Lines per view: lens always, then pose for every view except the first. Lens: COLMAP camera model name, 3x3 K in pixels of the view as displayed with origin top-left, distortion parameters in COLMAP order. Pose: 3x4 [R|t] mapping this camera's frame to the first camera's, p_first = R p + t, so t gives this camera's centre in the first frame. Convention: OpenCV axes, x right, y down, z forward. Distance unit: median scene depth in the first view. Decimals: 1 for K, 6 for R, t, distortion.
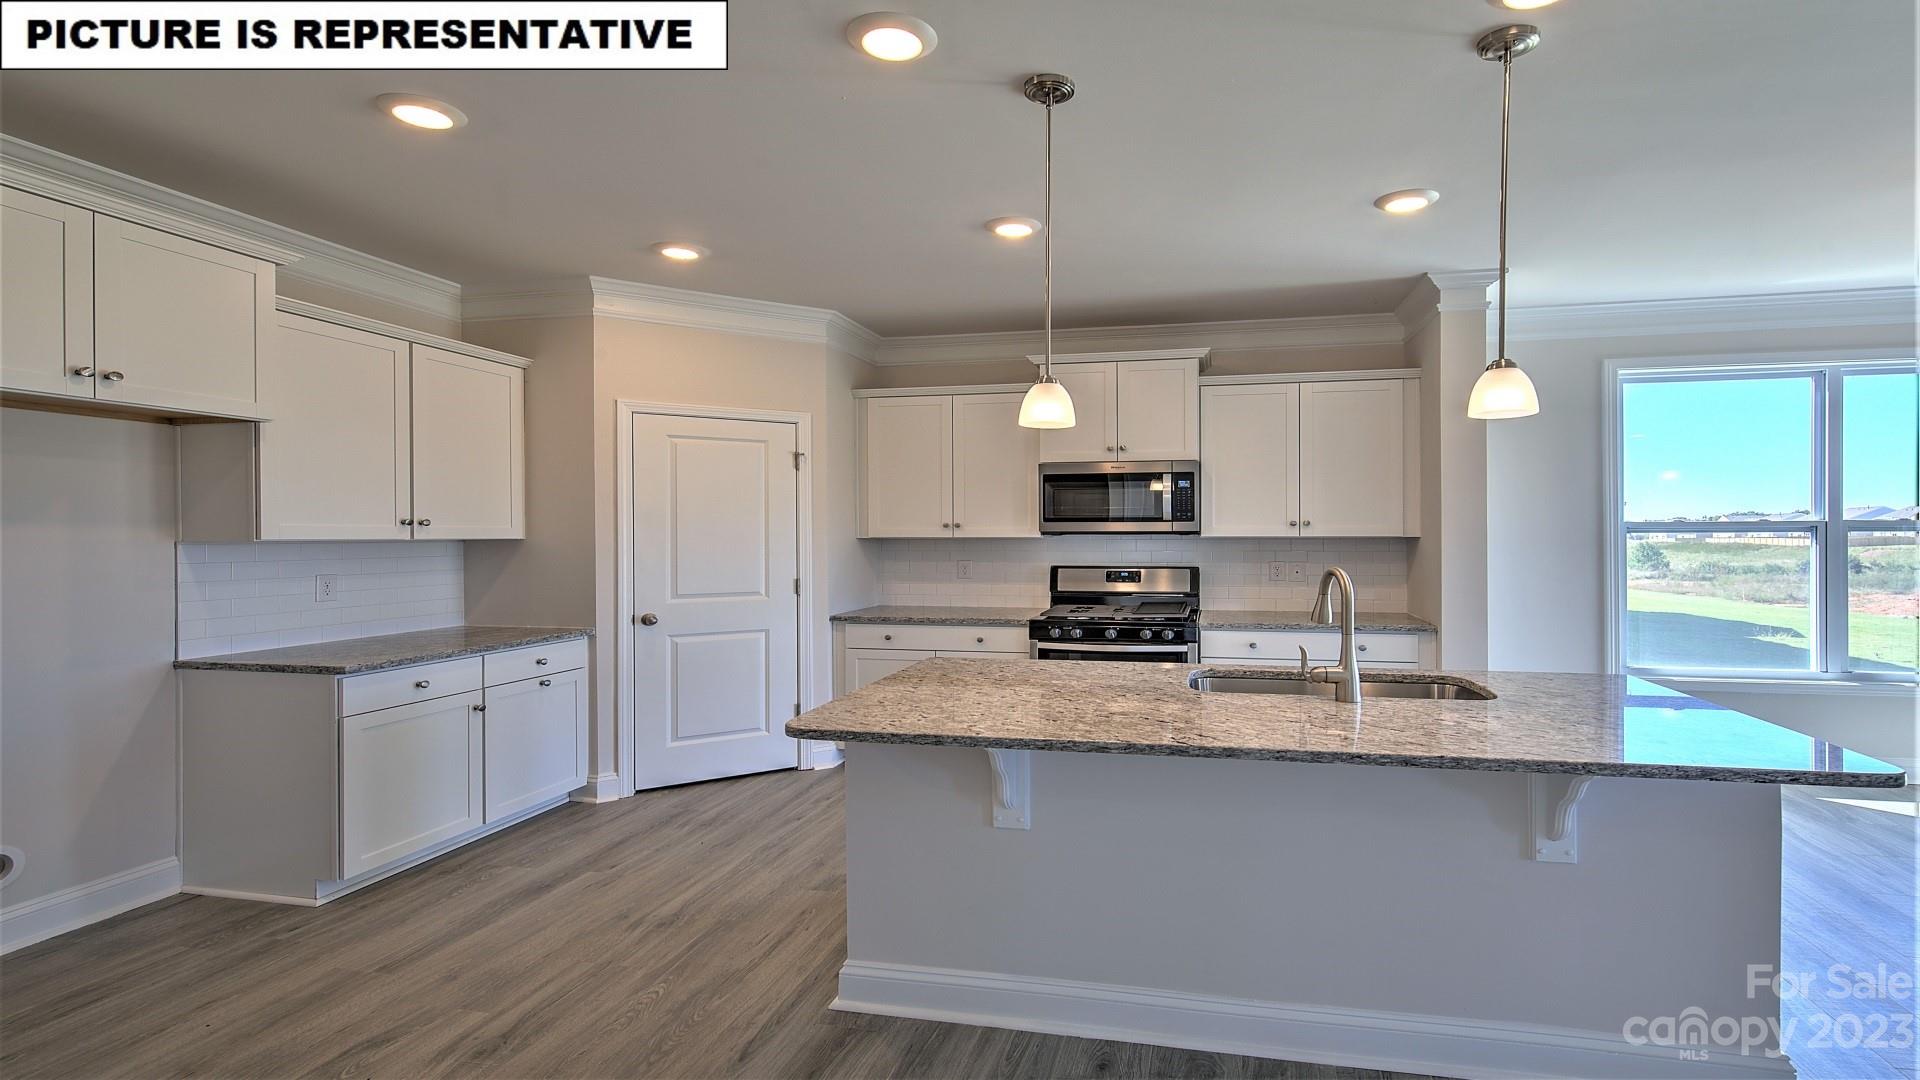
lens RADIAL K [[888.2, 0, 1022.3], [0, 888.2, 537.4], [0, 0, 1]] dist [0.005274, -0.001822]
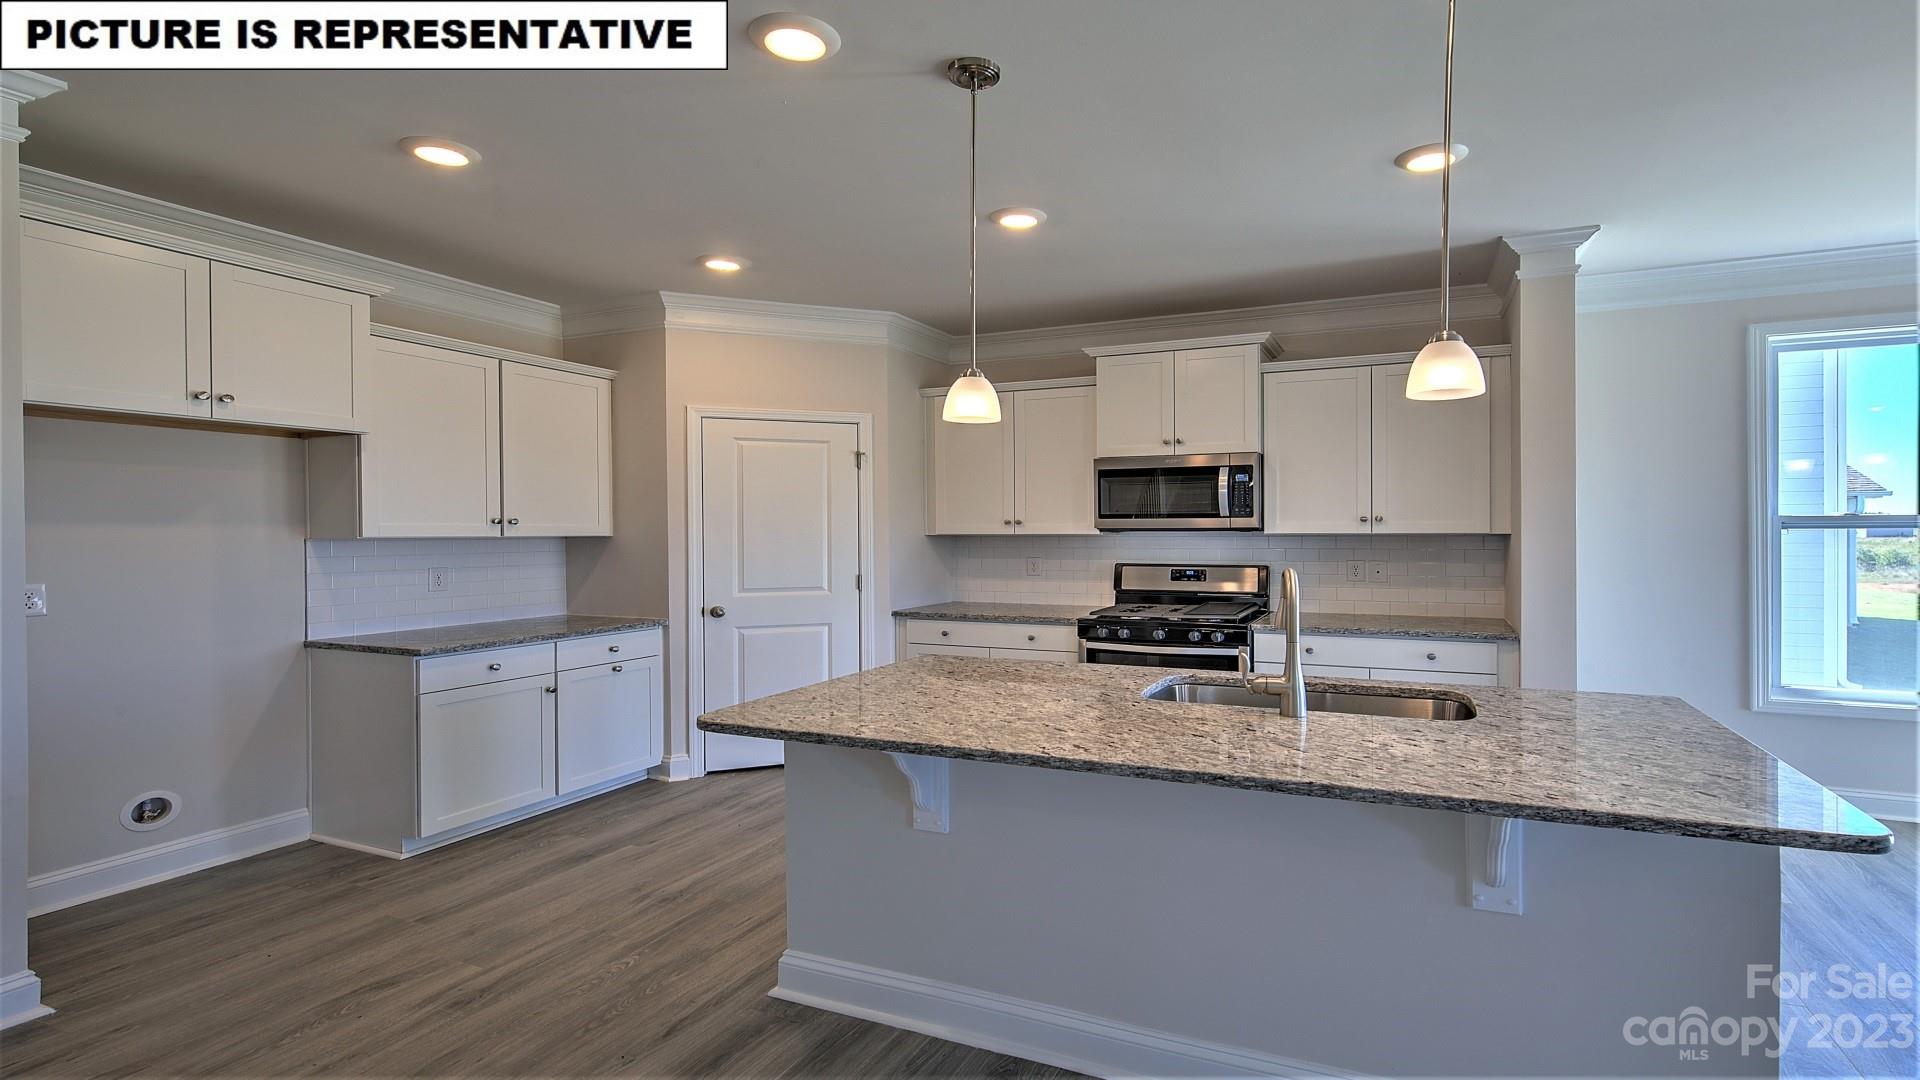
lens RADIAL K [[888.2, 0, 1034.9], [0, 888.2, 538.6], [0, 0, 1]] dist [0.005274, -0.001822]
pose [[0.980369, 0.000359, -0.197172, 0.178502], [0.000742, 0.999985, 0.005508, -0.001005], [0.197171, -0.005546, 0.980353, 0.037067]]
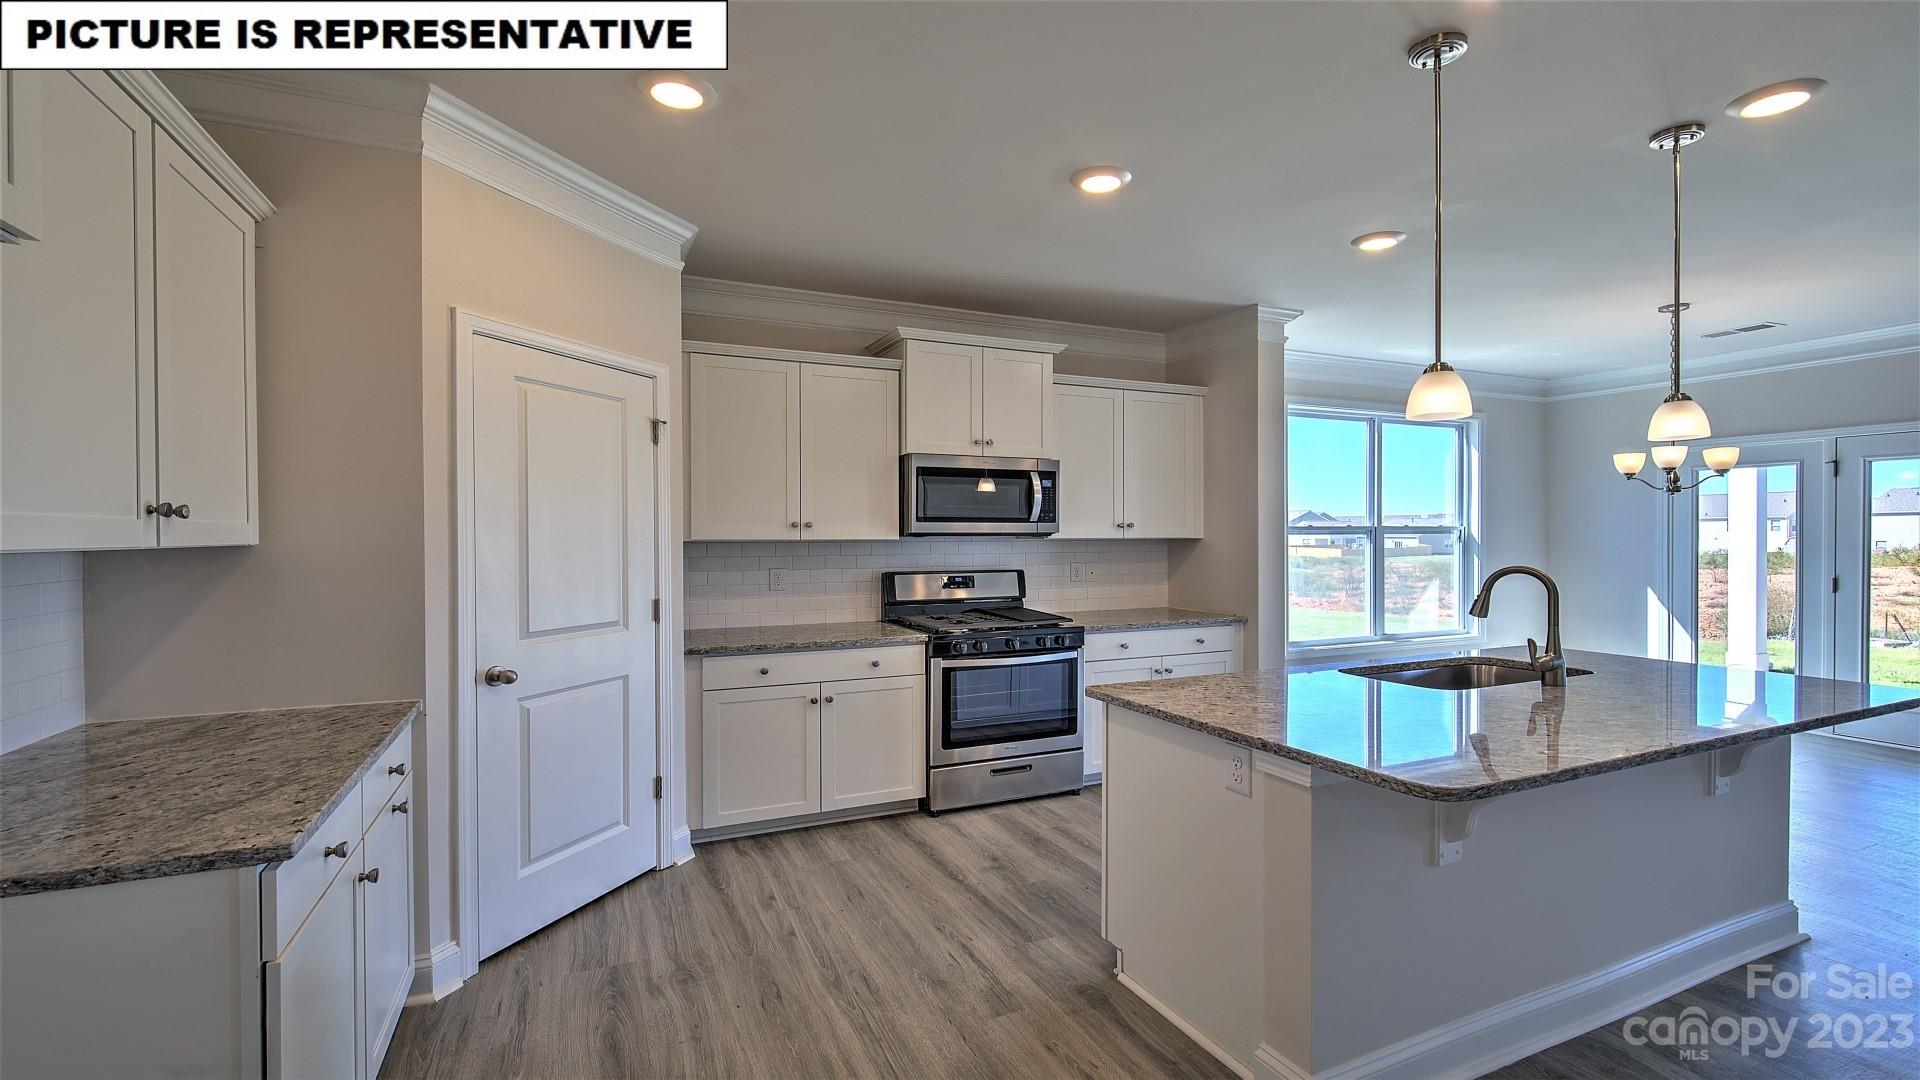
lens RADIAL K [[898.0, 0, 907.5], [0, 898.0, 540.9], [0, 0, 1]] dist [0.004951, 0.000426]
pose [[0.802226, -0.003631, 0.597009, -0.616736], [0.002334, 0.999993, 0.002946, -0.001629], [-0.597015, -0.000970, 0.802229, 0.370195]]
